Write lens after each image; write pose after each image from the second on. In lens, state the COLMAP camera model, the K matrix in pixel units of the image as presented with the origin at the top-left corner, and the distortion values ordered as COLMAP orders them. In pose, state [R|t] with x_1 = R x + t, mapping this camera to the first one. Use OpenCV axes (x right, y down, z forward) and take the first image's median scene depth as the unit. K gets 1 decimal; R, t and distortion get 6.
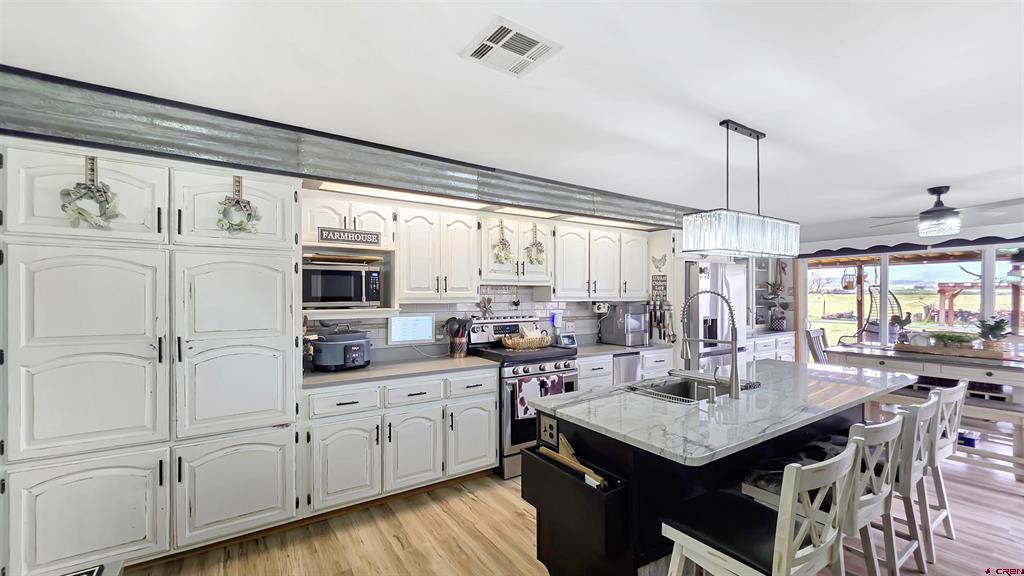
lens RADIAL K [[408.7, 0, 512.6], [0, 408.7, 293.1], [0, 0, 1]] dist [0.001517, 0.000091]
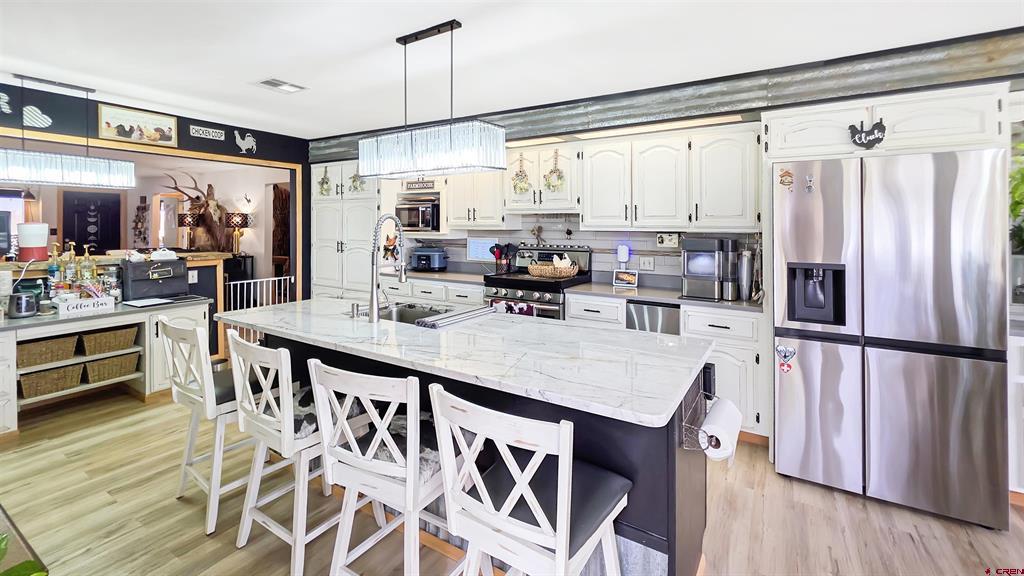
lens RADIAL K [[415.7, 0, 510.2], [0, 415.7, 223.0], [0, 0, 1]] dist [0.001518, -0.000075]
pose [[0.438898, -0.011329, -0.898465, 0.920231], [-0.009313, 0.999809, -0.017156, 0.022773], [0.898489, 0.015897, 0.438709, 0.484248]]
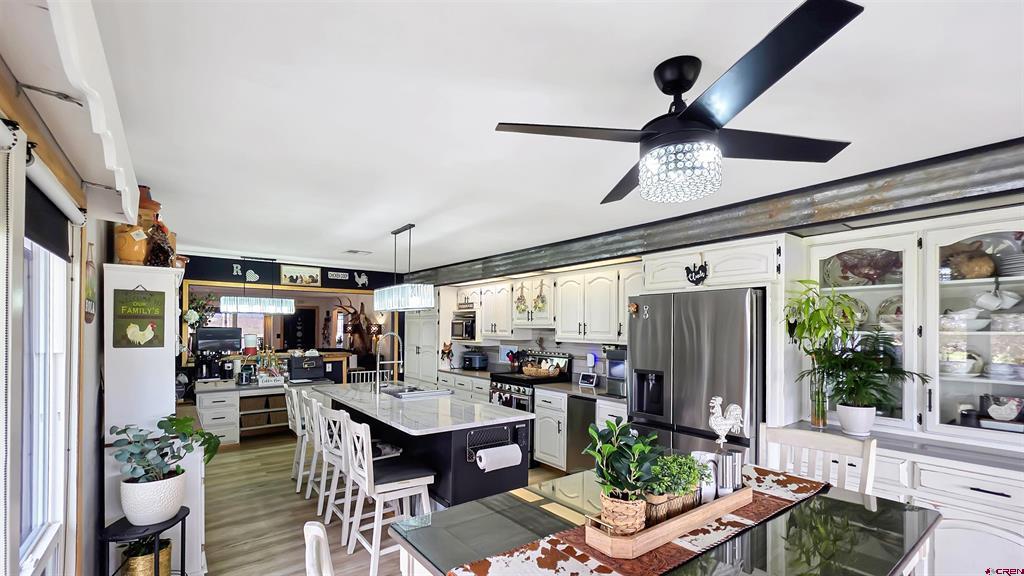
lens RADIAL K [[416.8, 0, 511.4], [0, 416.8, 321.1], [0, 0, 1]] dist [0.001348, 0.000009]
pose [[0.103460, -0.024945, -0.994321, 1.385956], [-0.014997, 0.999533, -0.026637, -0.005241], [0.994520, 0.017668, 0.103038, 0.796300]]
